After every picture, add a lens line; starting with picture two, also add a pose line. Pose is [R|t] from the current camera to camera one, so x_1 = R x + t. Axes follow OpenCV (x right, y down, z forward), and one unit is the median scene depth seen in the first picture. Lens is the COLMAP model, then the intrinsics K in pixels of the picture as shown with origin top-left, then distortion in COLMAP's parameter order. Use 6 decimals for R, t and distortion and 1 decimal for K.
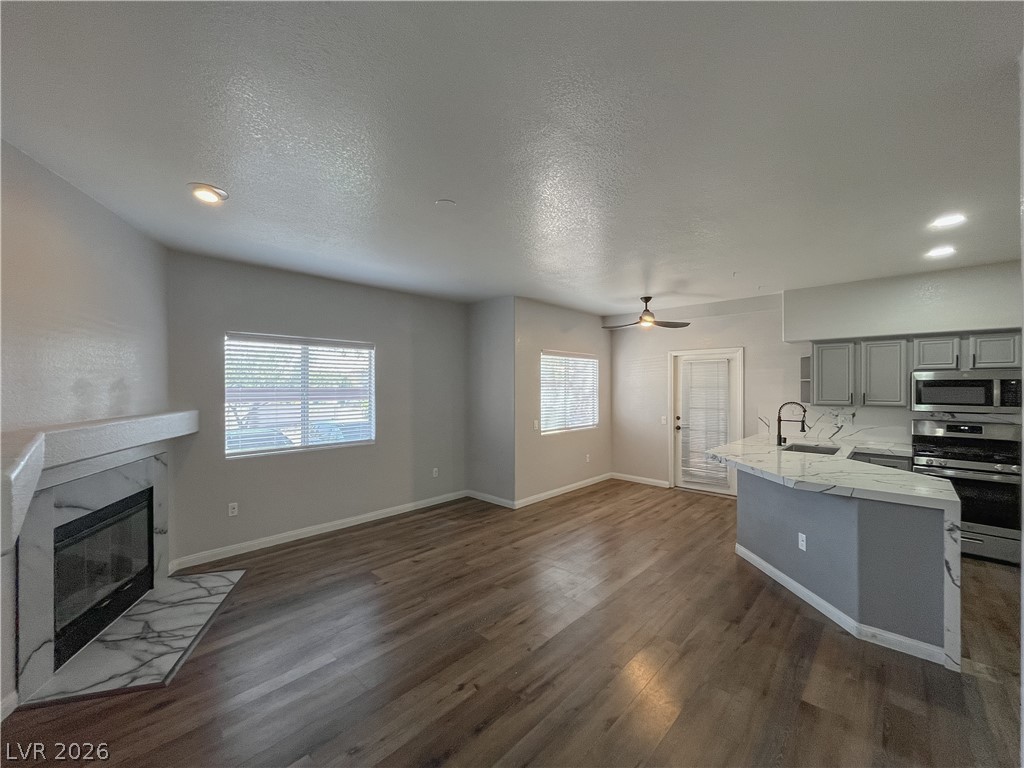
lens RADIAL K [[413.0, 0, 509.5], [0, 413.0, 386.3], [0, 0, 1]] dist [-0.002078, -0.000049]
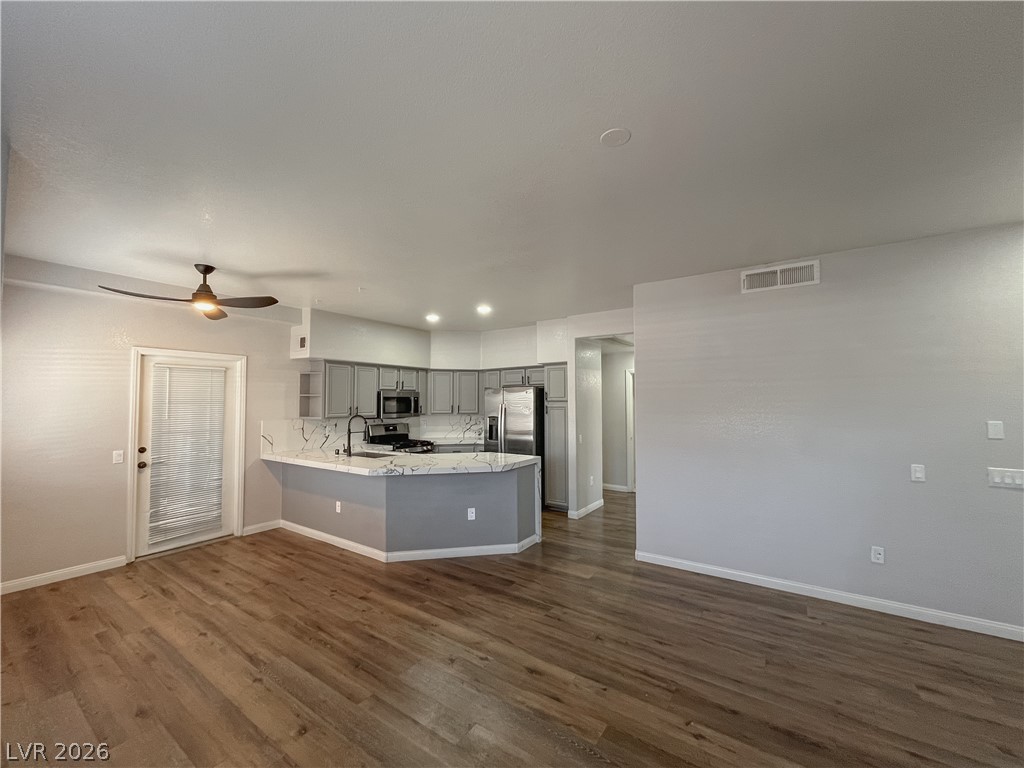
lens RADIAL K [[413.0, 0, 509.5], [0, 413.0, 386.3], [0, 0, 1]] dist [-0.002078, -0.000049]
pose [[-0.155494, 0.036292, 0.987170, -0.458549], [0.003295, 0.999338, -0.036220, 0.001956], [-0.987831, -0.002379, -0.155511, 0.736867]]
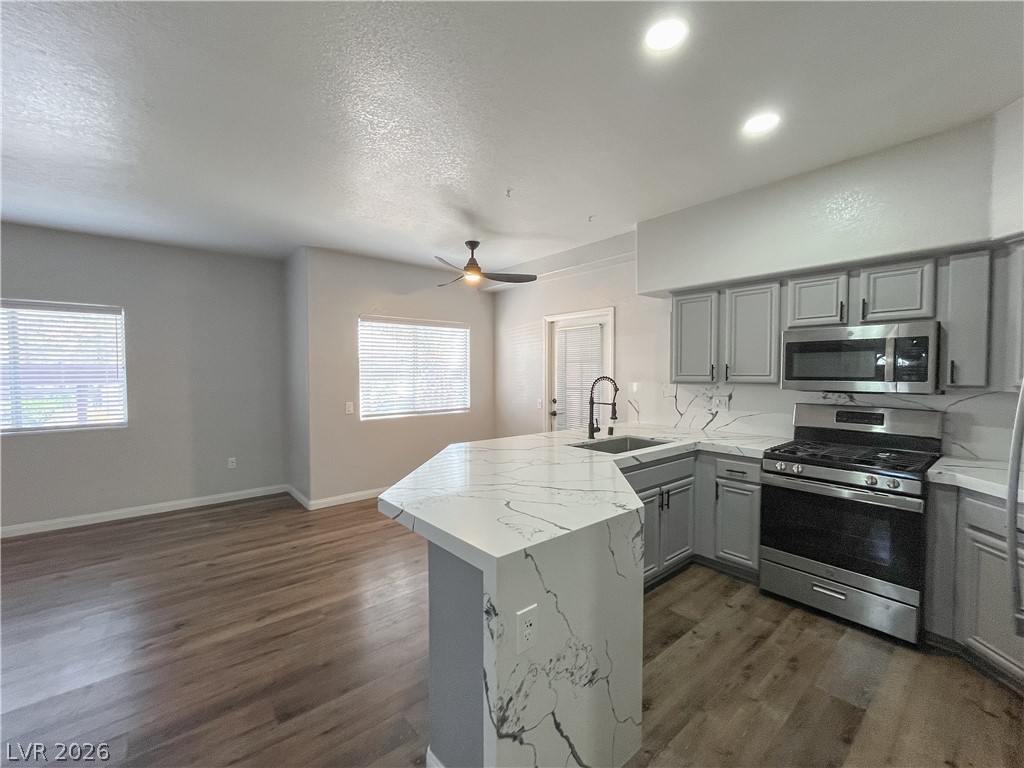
lens RADIAL K [[428.8, 0, 510.5], [0, 428.8, 385.3], [0, 0, 1]] dist [-0.002000, -0.000306]
pose [[0.993163, 0.002850, -0.116699, 0.586218], [0.001010, 0.999455, 0.033008, 0.027413], [0.116729, -0.032901, 0.992619, 0.249507]]
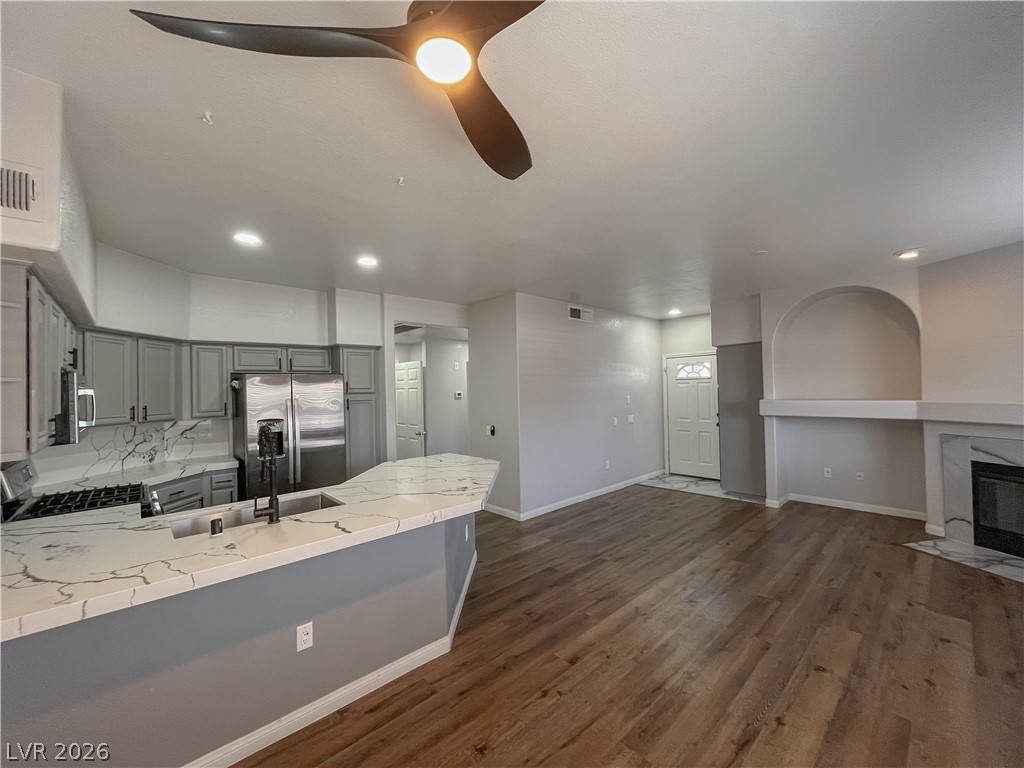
lens RADIAL K [[410.4, 0, 512.0], [0, 410.4, 384.0], [0, 0, 1]] dist [-0.000639, 0.000066]
pose [[-0.997467, 0.023259, 0.067216, 0.344192], [0.022419, 0.999661, -0.013212, 0.001265], [-0.067500, -0.011671, -0.997651, 1.404998]]
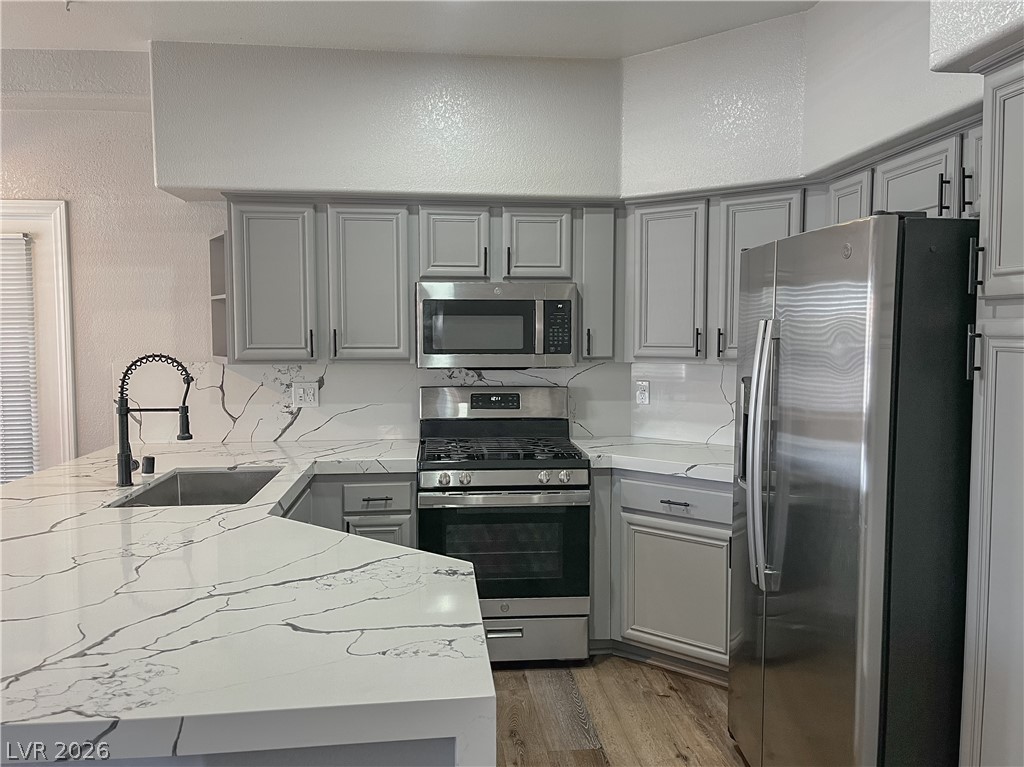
lens RADIAL K [[807.8, 0, 512.0], [0, 807.8, 383.5], [0, 0, 1]] dist [0.042642, -0.007992]
pose [[0.652977, -0.049528, 0.755757, 0.352575], [0.000417, 0.997883, 0.065035, 0.017525], [-0.757378, -0.042151, 0.651615, 0.324254]]
